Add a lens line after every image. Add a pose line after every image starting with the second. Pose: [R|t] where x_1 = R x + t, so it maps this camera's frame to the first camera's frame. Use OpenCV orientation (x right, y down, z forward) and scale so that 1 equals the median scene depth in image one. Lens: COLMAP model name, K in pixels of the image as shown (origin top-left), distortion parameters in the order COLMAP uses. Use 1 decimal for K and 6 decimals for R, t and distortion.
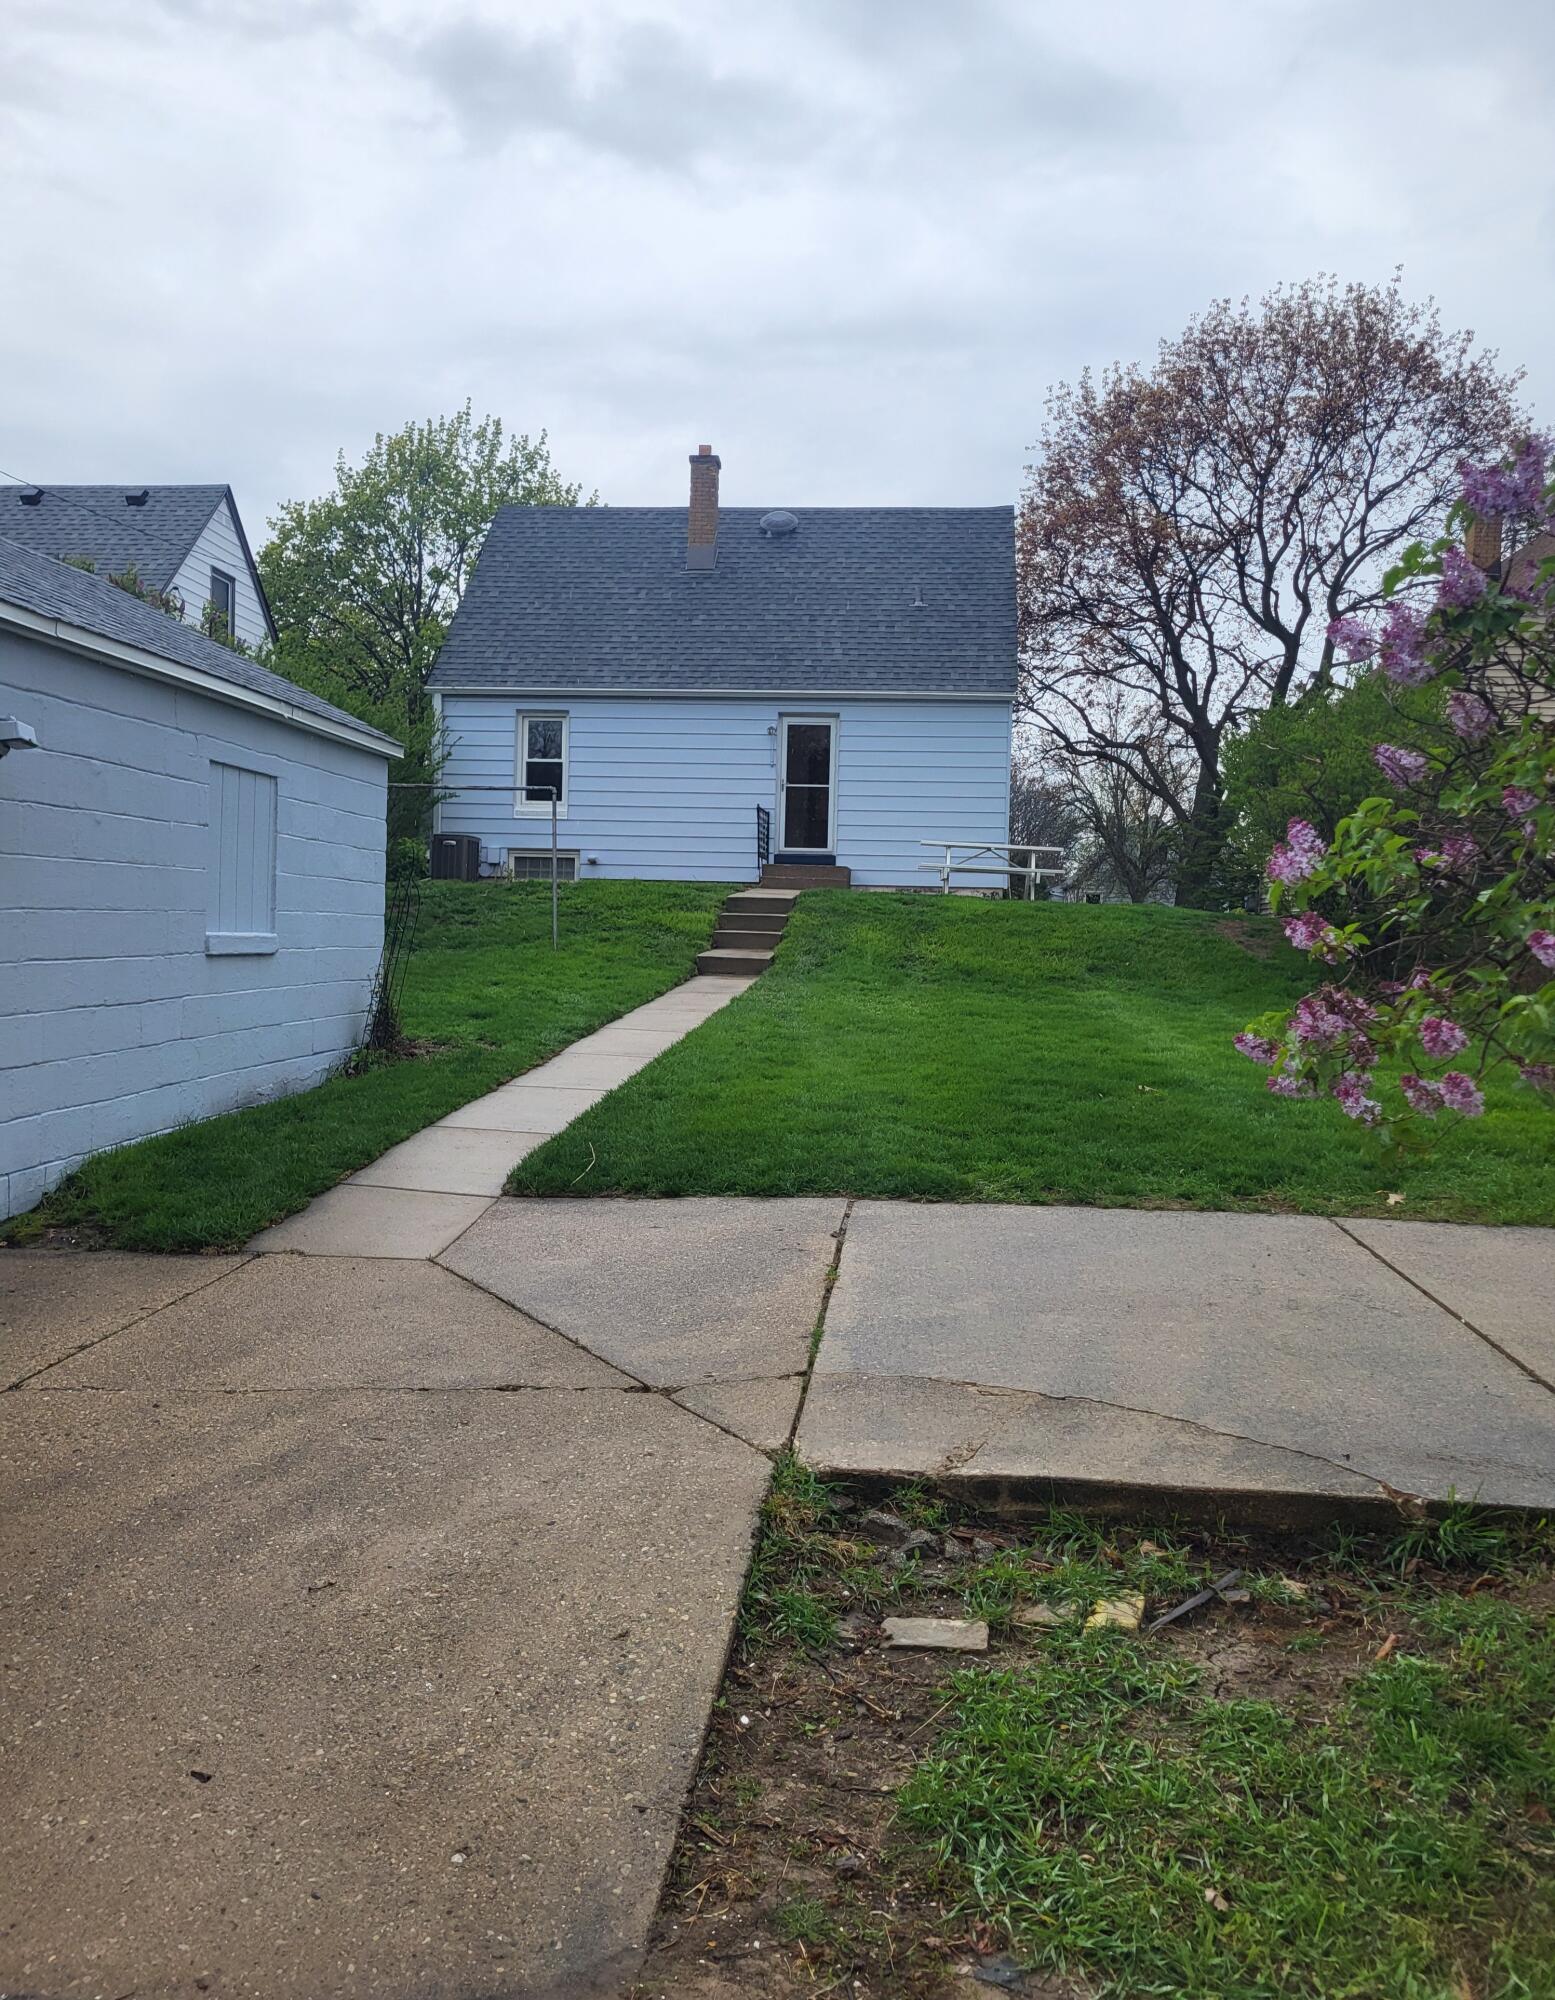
lens RADIAL K [[1554.0, 0, 781.8], [0, 1554.0, 991.4], [0, 0, 1]] dist [0.000201, 0.001766]
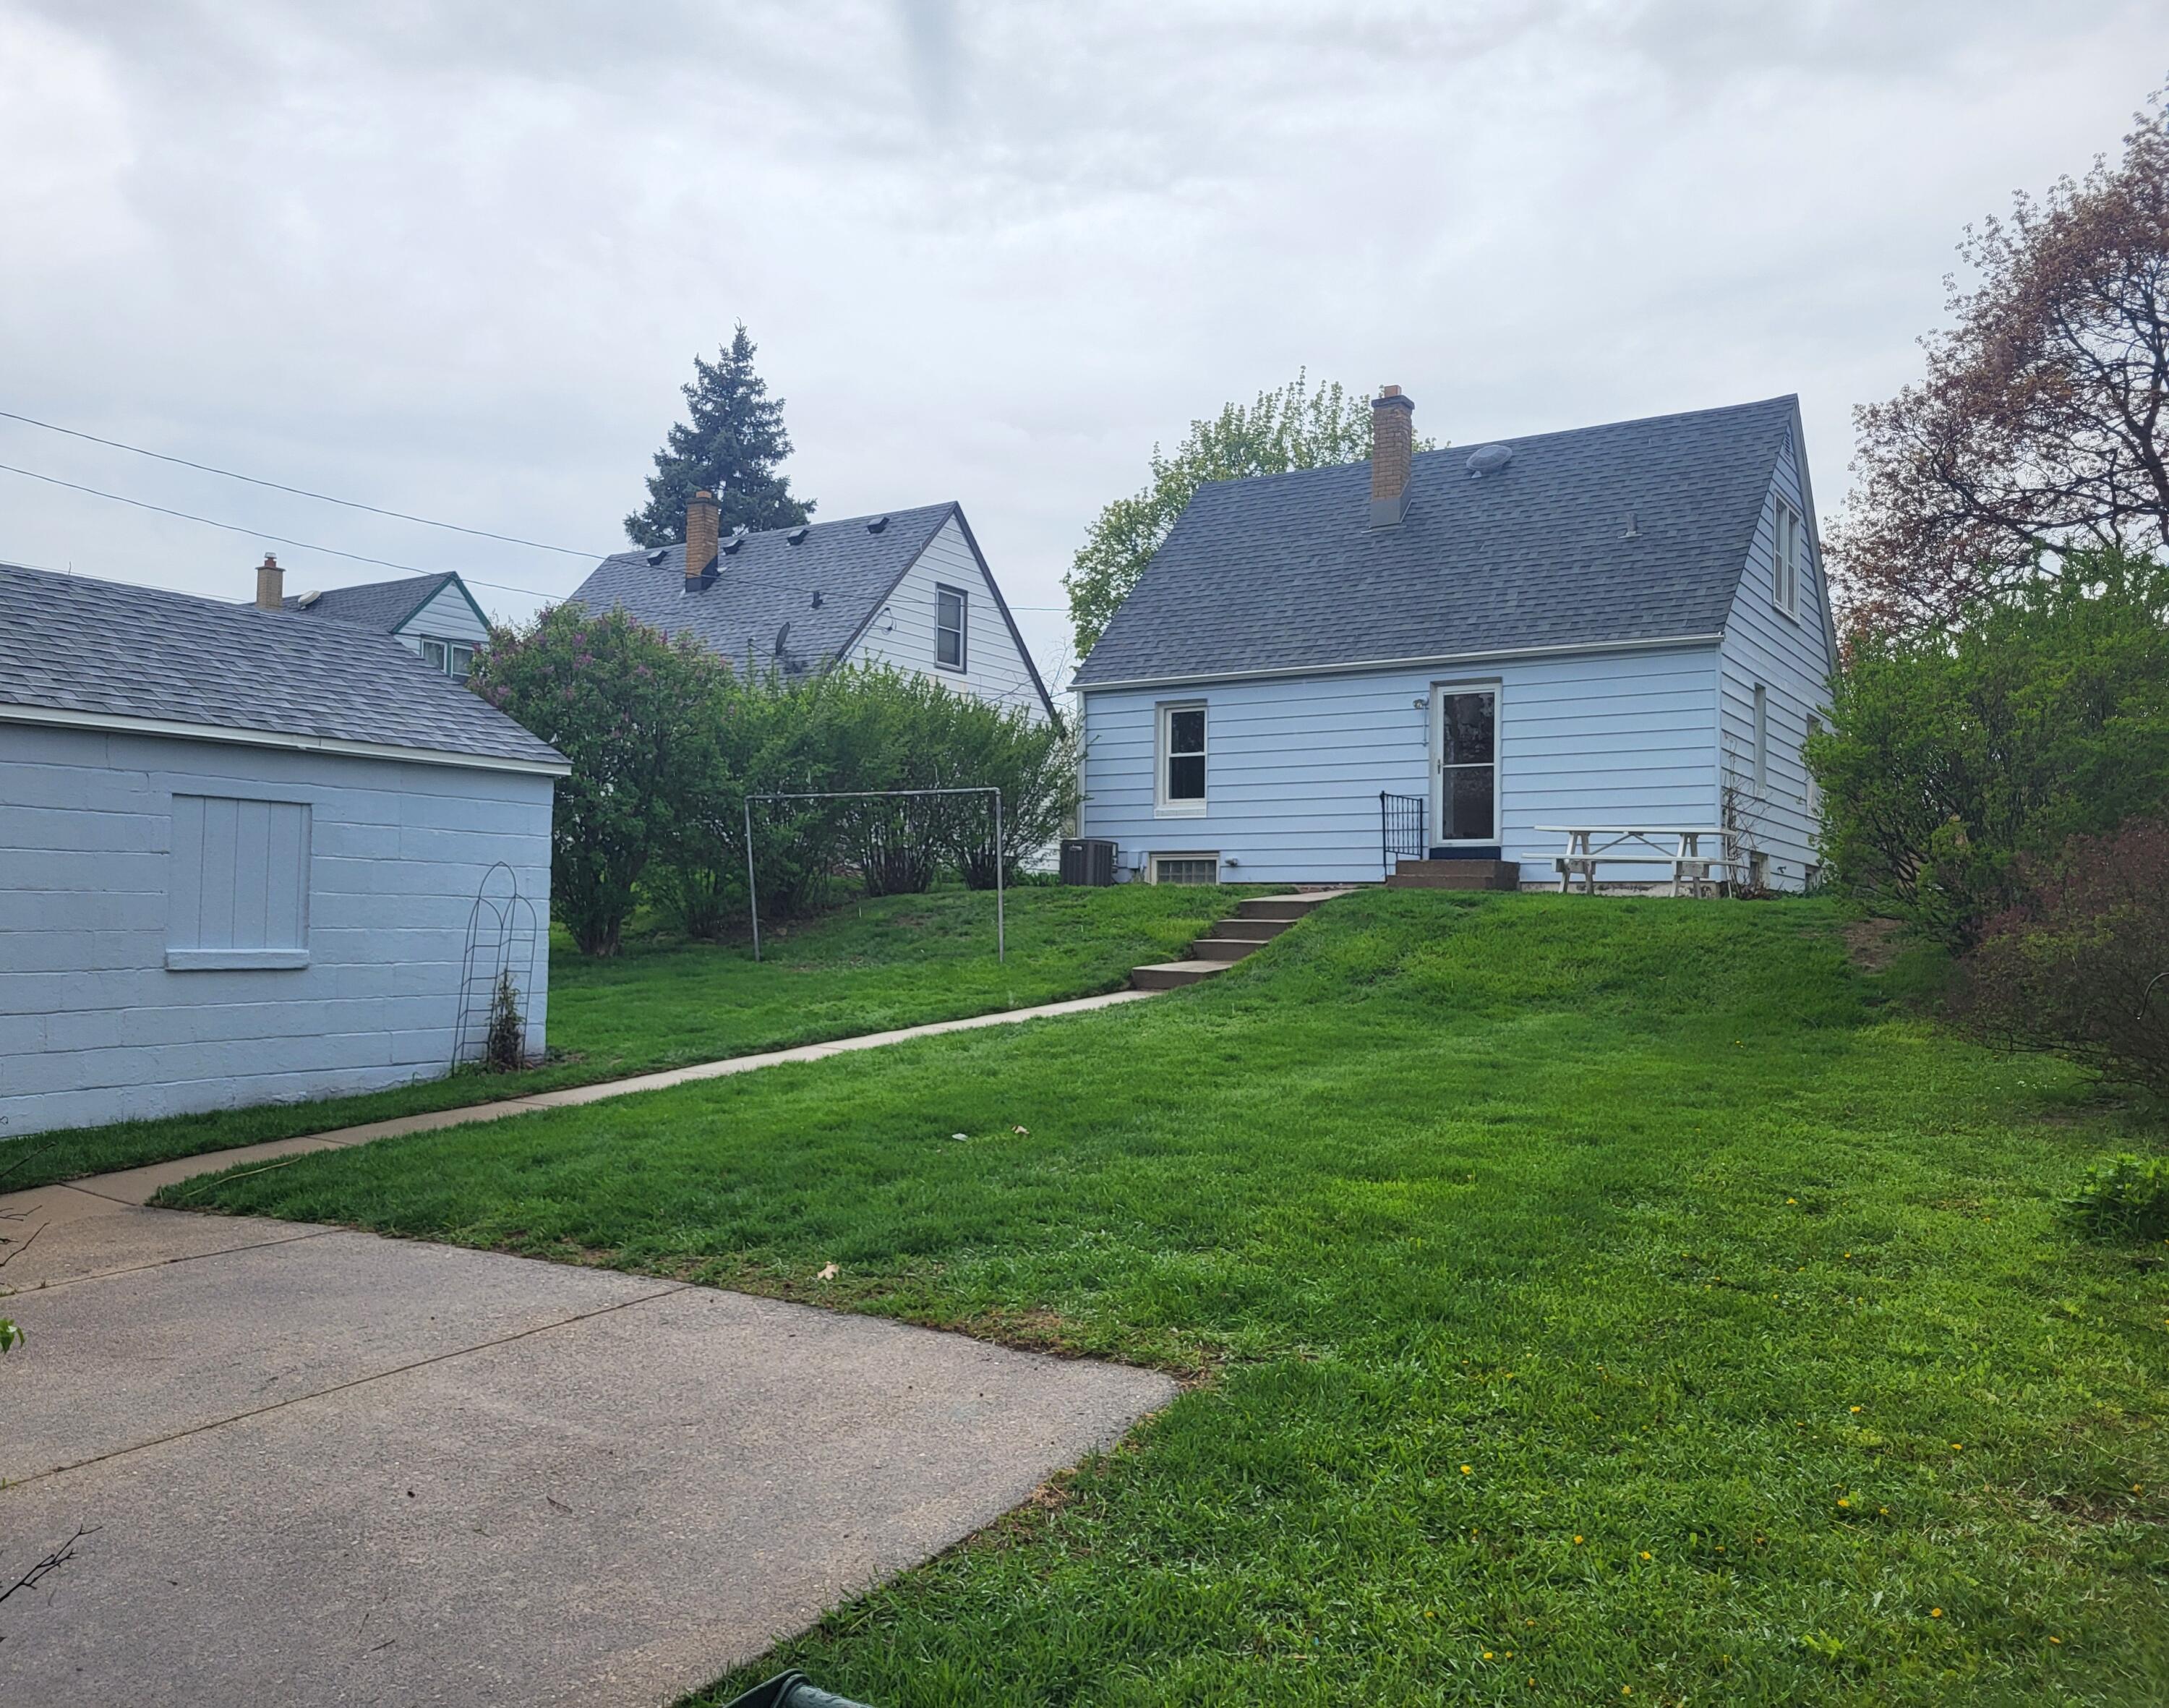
lens RADIAL K [[1744.4, 0, 1078.9], [0, 1744.4, 862.6], [0, 0, 1]] dist [0.006158, -0.007183]
pose [[0.869190, -0.030024, -0.493566, 0.296464], [-0.011348, 0.996681, -0.080614, -0.002210], [0.494348, 0.075670, 0.865964, 0.086767]]
